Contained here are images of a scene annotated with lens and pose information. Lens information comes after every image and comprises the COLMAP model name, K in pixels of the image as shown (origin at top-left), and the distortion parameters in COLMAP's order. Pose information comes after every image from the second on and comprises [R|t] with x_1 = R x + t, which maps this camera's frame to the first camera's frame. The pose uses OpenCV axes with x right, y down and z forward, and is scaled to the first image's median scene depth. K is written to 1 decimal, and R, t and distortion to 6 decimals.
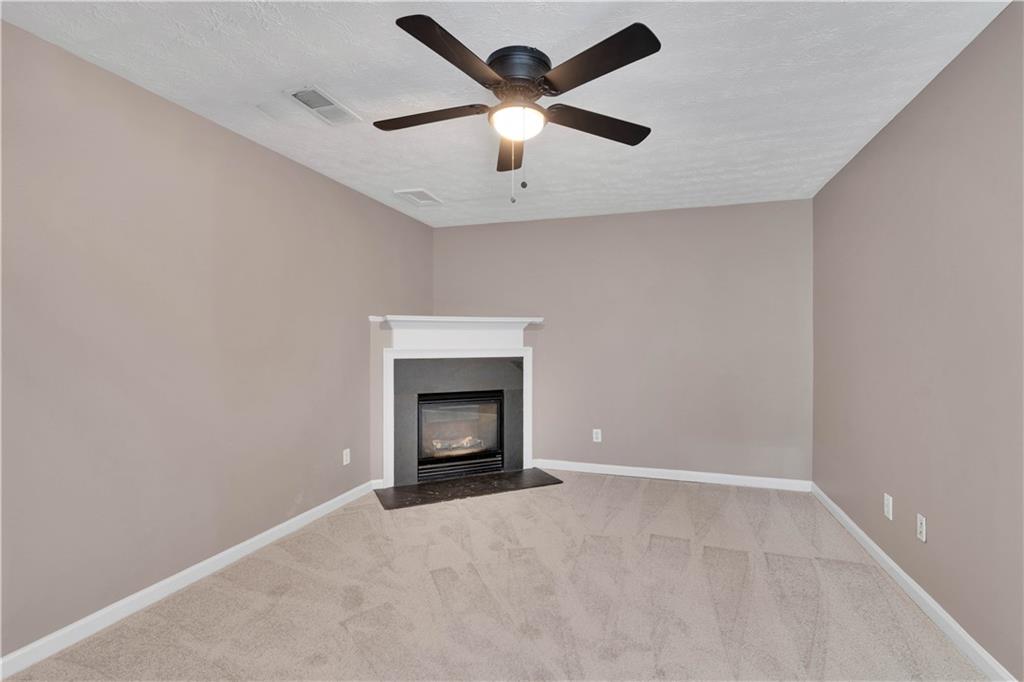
lens RADIAL K [[461.9, 0, 510.9], [0, 461.9, 338.8], [0, 0, 1]] dist [-0.000276, -0.000612]
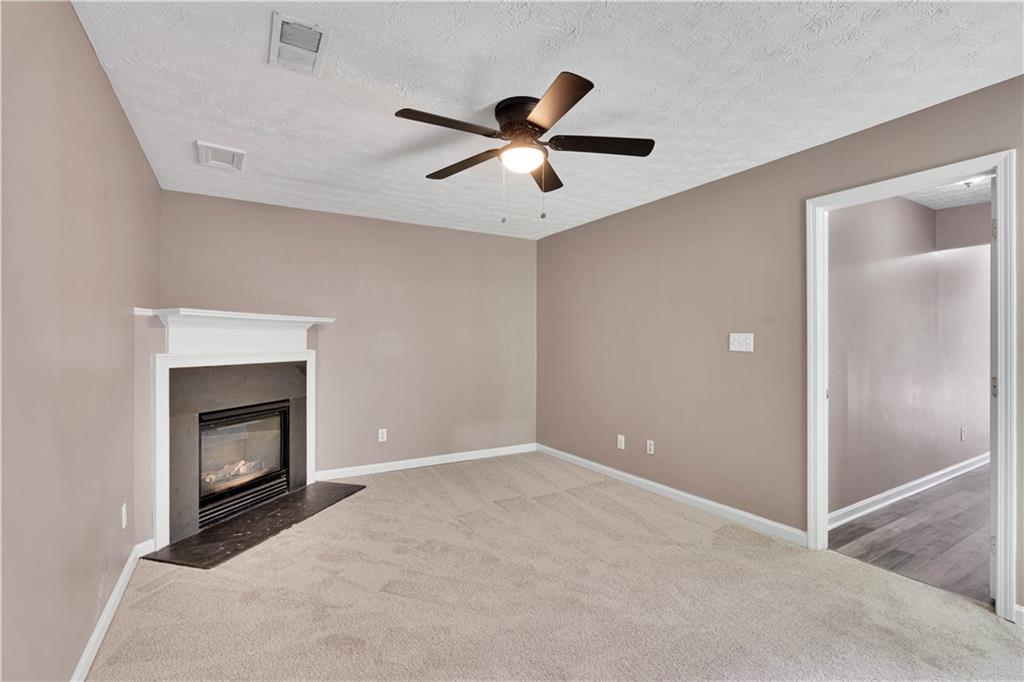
lens RADIAL K [[461.9, 0, 522.9], [0, 461.9, 341.3], [0, 0, 1]] dist [-0.000276, -0.000612]
pose [[0.659910, 0.000217, 0.751345, -0.384023], [-0.002230, 0.999996, 0.001669, -0.001025], [-0.751342, -0.002777, 0.659908, 0.094918]]
